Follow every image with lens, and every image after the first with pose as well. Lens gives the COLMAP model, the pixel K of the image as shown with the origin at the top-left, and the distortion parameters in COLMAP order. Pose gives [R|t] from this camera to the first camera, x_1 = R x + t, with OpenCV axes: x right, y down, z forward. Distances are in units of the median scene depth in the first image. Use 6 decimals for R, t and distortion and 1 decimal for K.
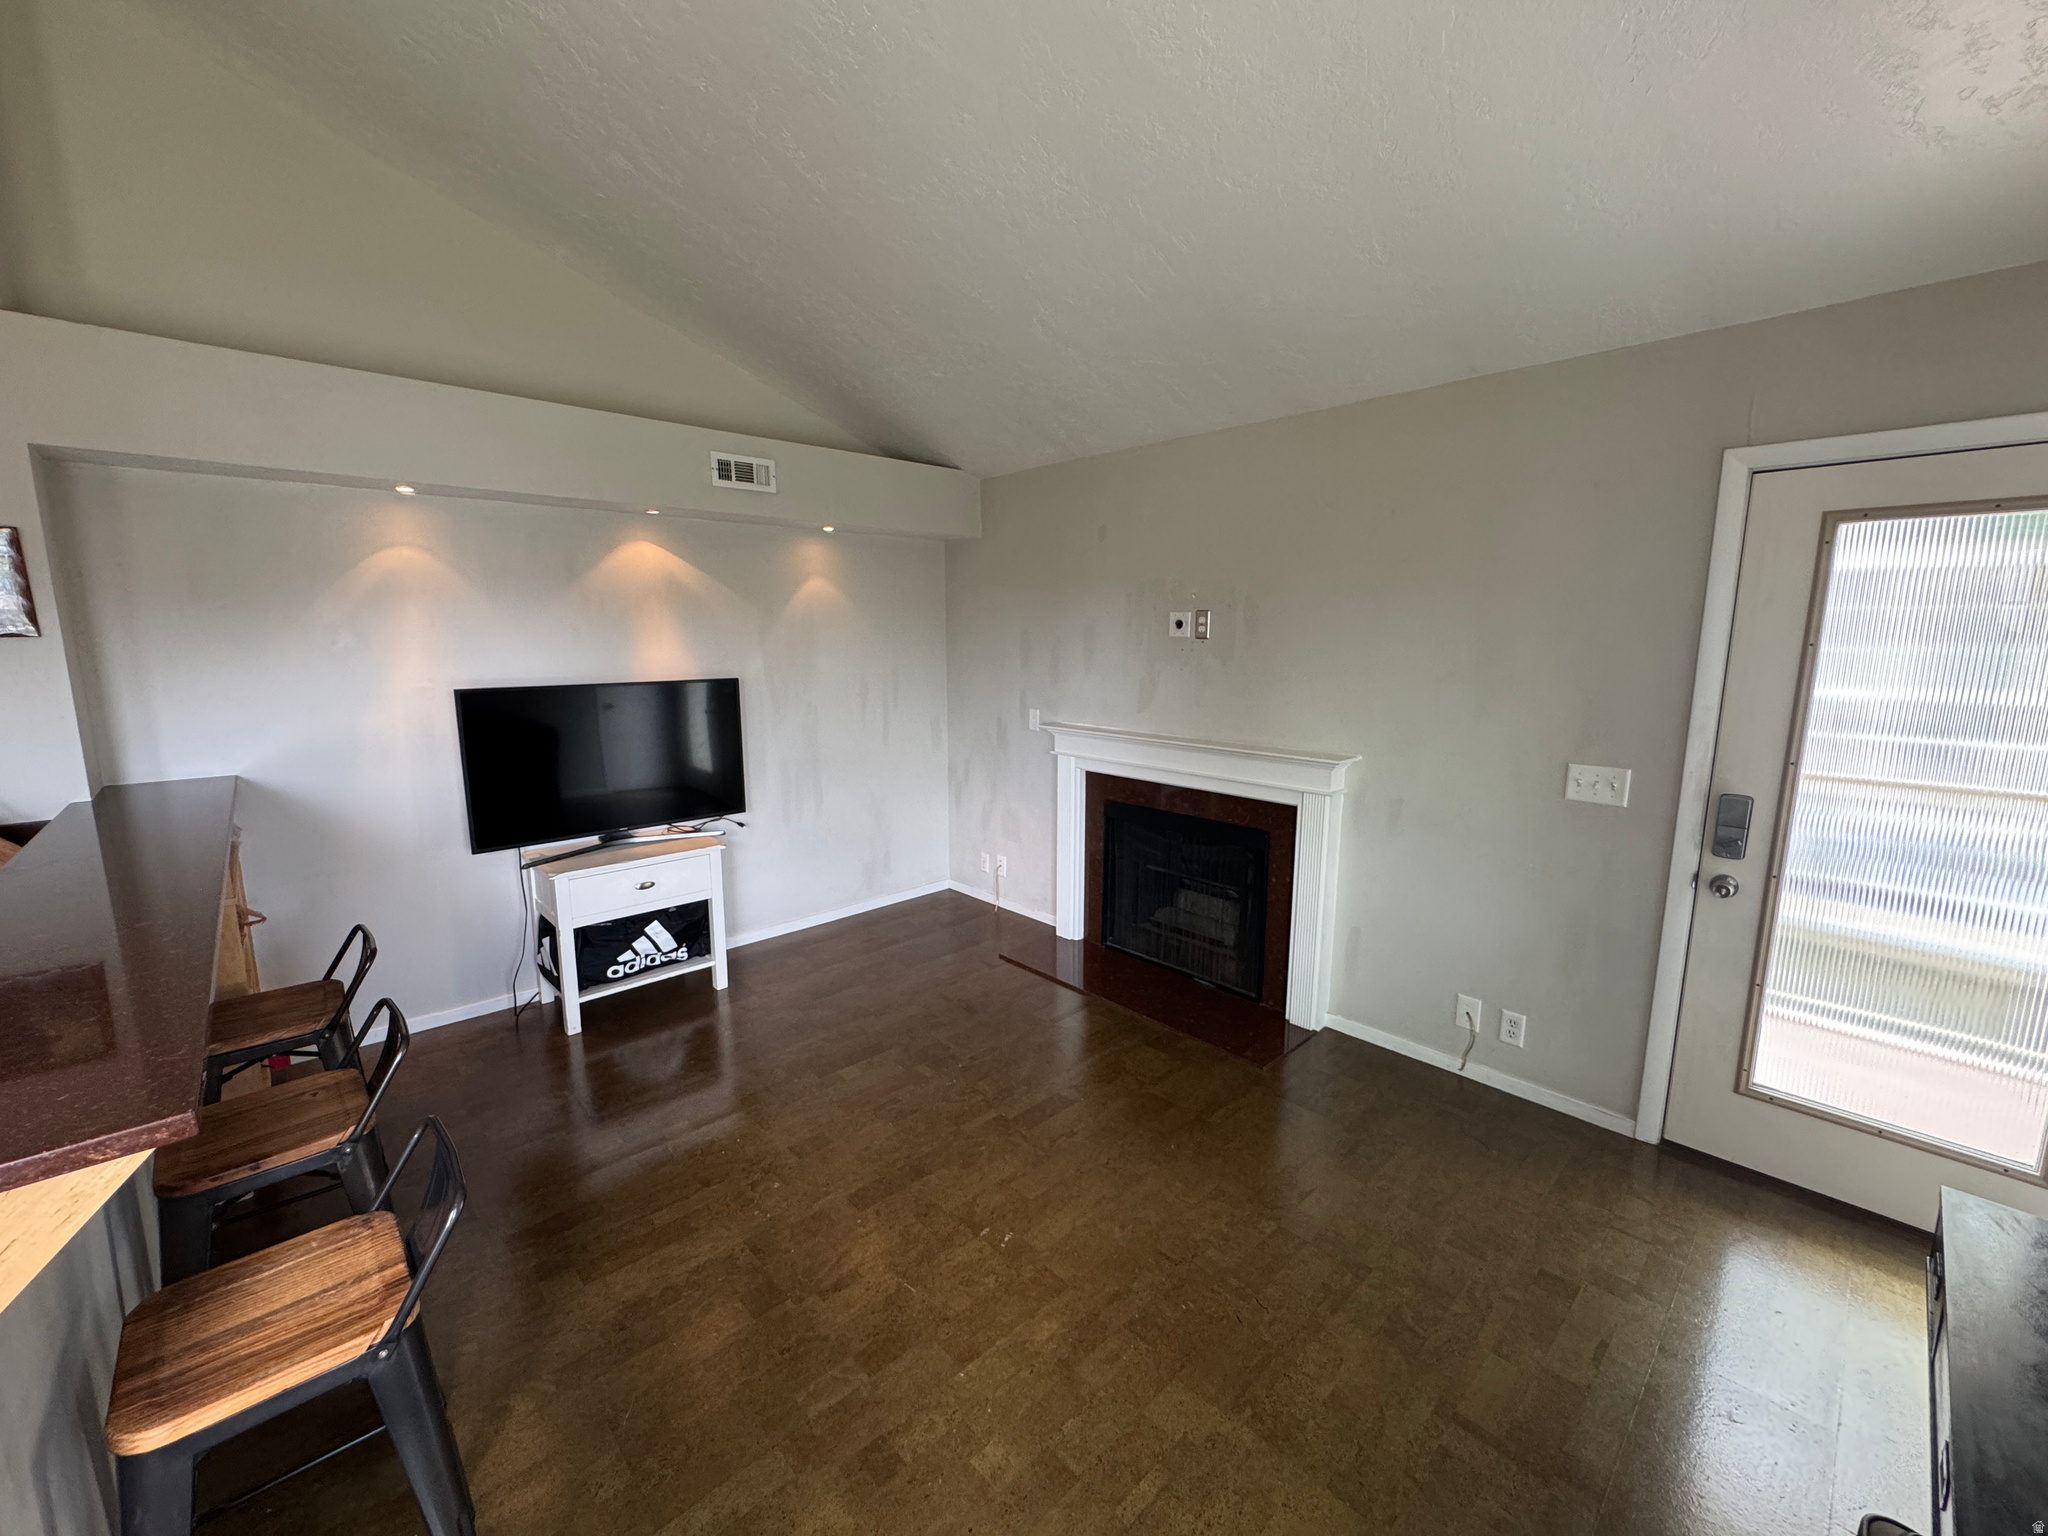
lens RADIAL K [[819.3, 0, 1022.9], [0, 819.3, 766.6], [0, 0, 1]] dist [-0.001520, -0.000647]
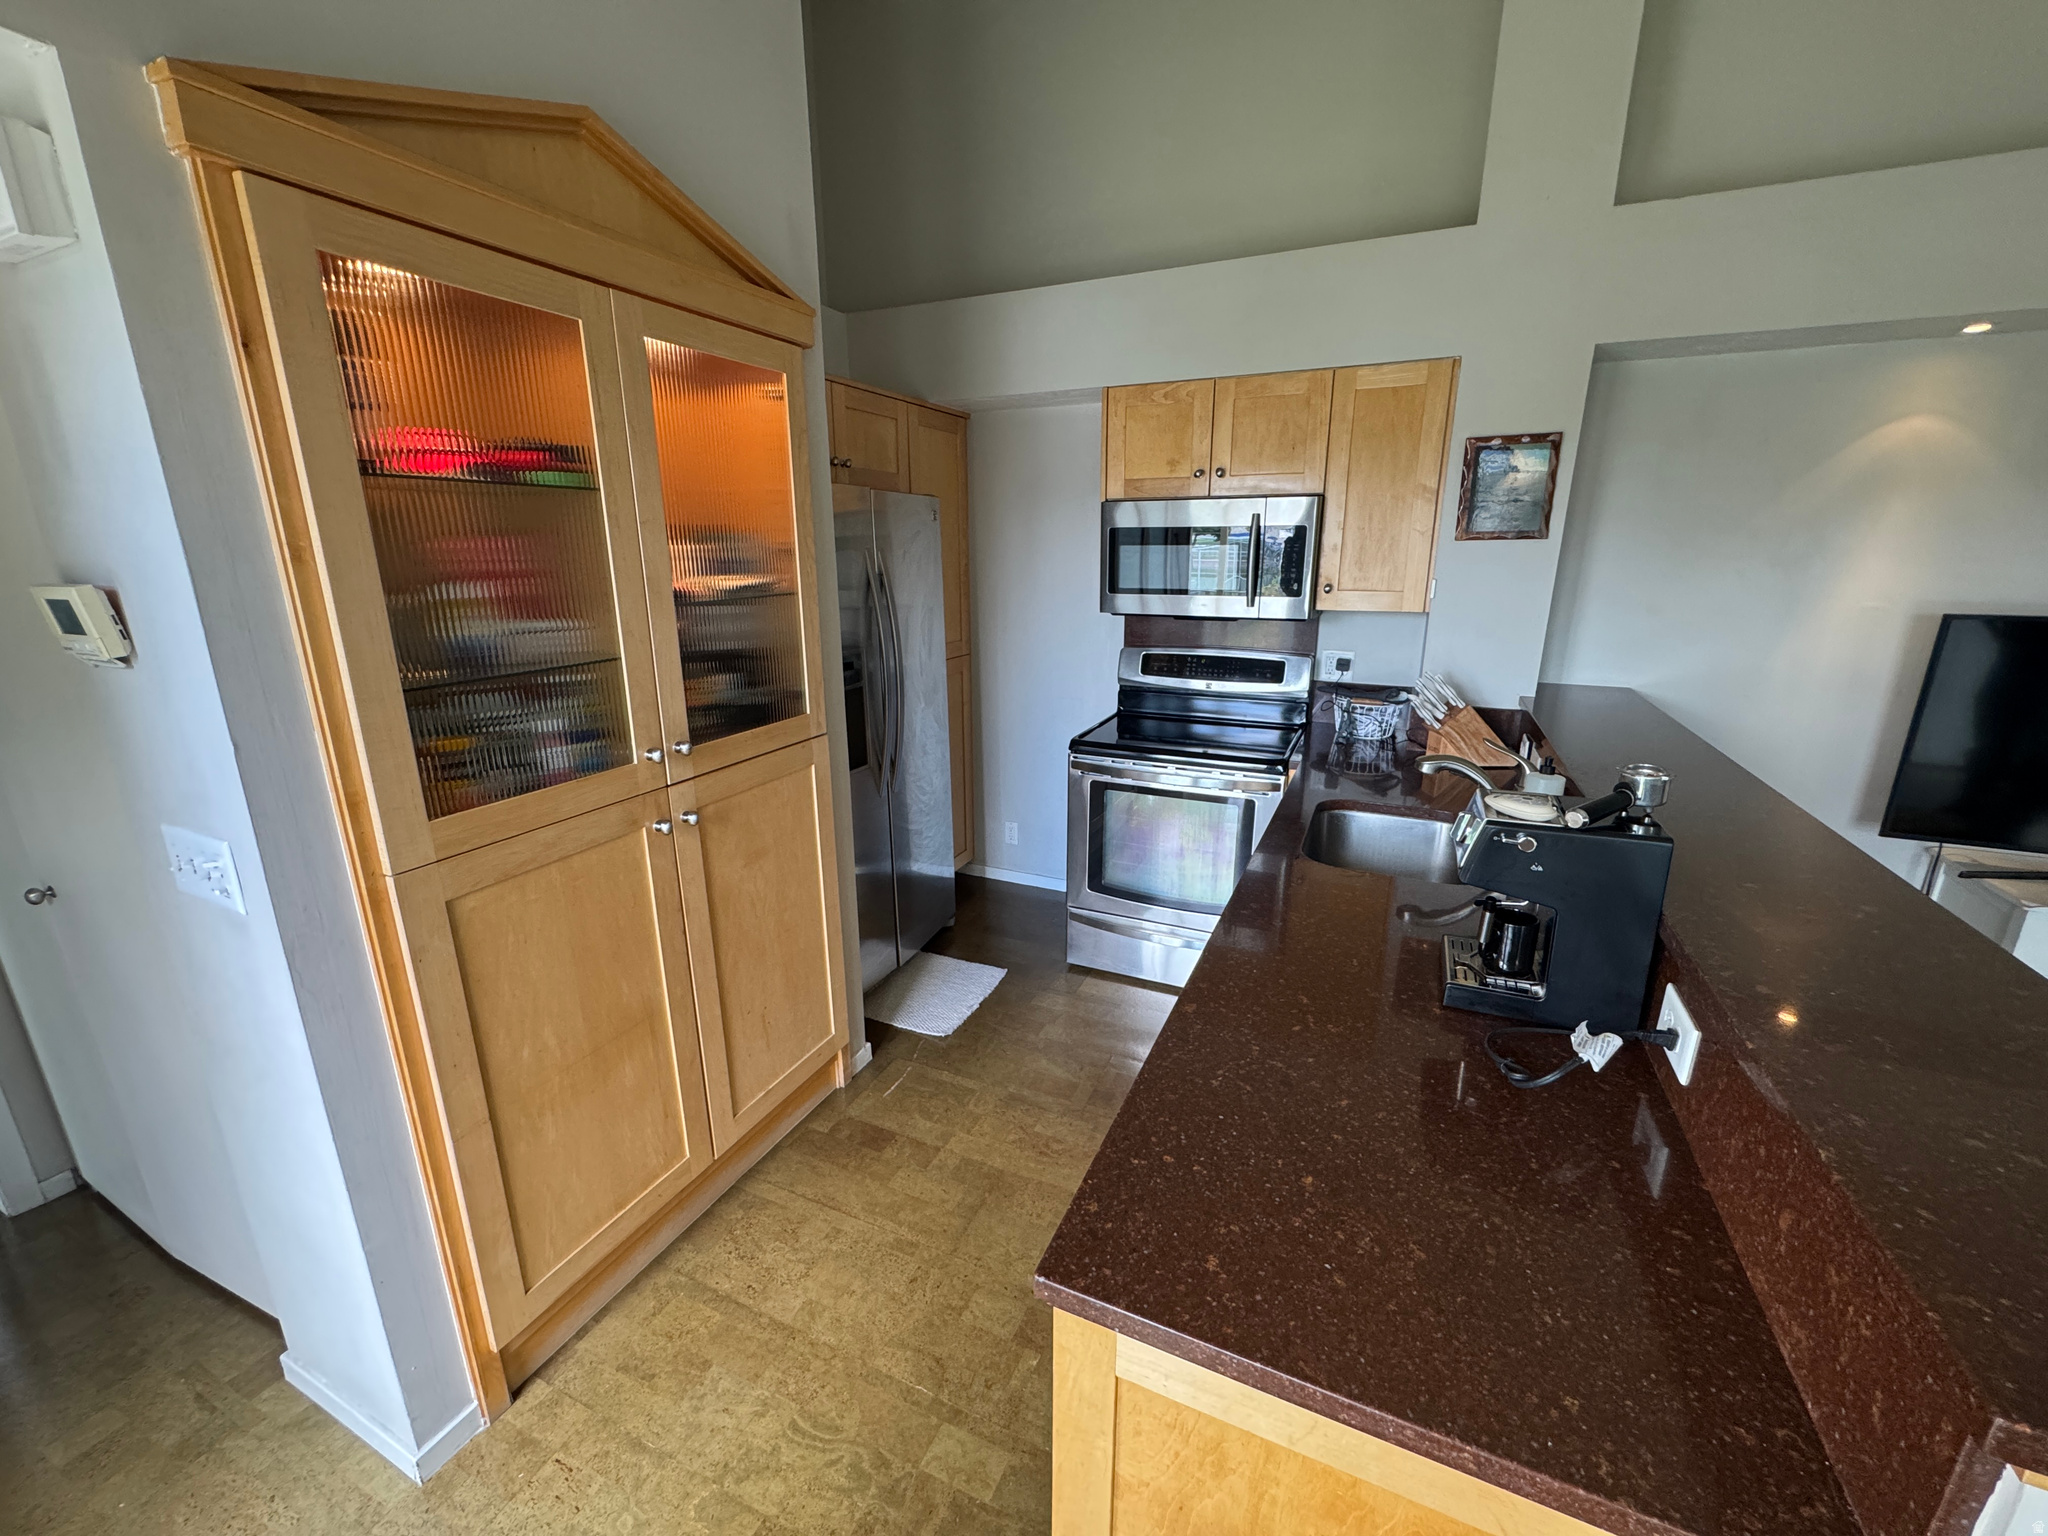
lens RADIAL K [[819.3, 0, 1024.4], [0, 819.3, 766.1], [0, 0, 1]] dist [-0.001520, -0.000647]
pose [[0.381719, 0.242009, -0.892033, -0.309752], [-0.146666, 0.968744, 0.200059, 0.011090], [0.912568, 0.054465, 0.405282, -0.027421]]
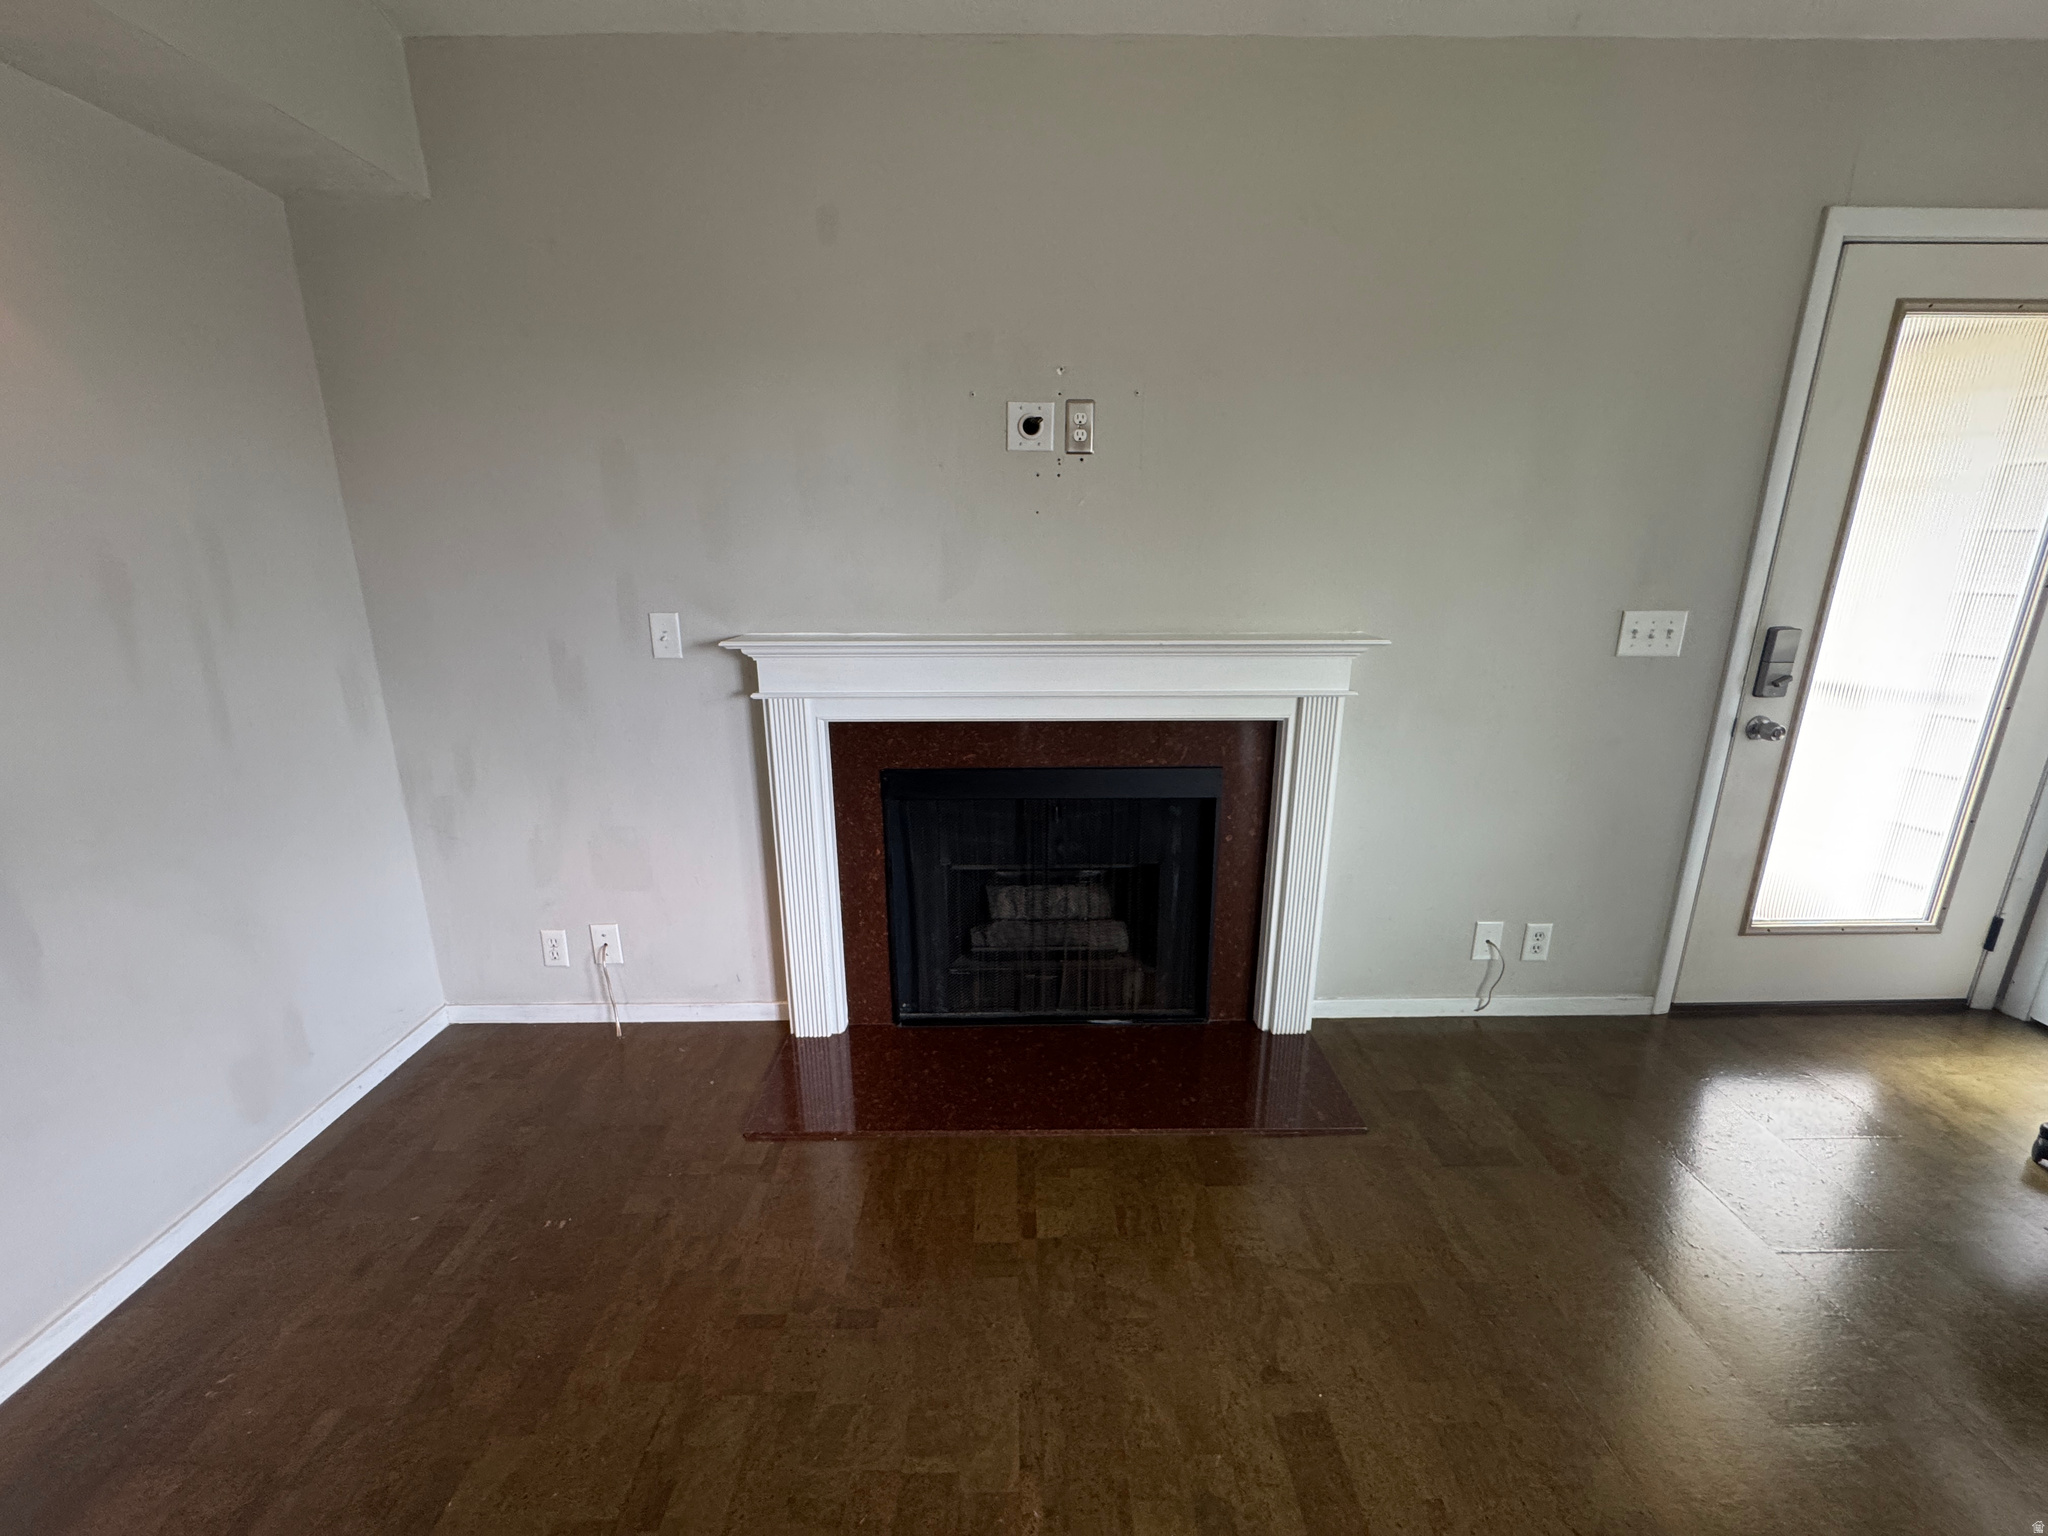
lens RADIAL K [[819.3, 0, 1028.5], [0, 819.3, 769.8], [0, 0, 1]] dist [-0.001520, -0.000647]
pose [[0.676275, -0.192998, 0.710918, -0.268181], [0.122920, 0.981104, 0.149418, -0.035021], [-0.726321, -0.013662, 0.687219, 0.696904]]
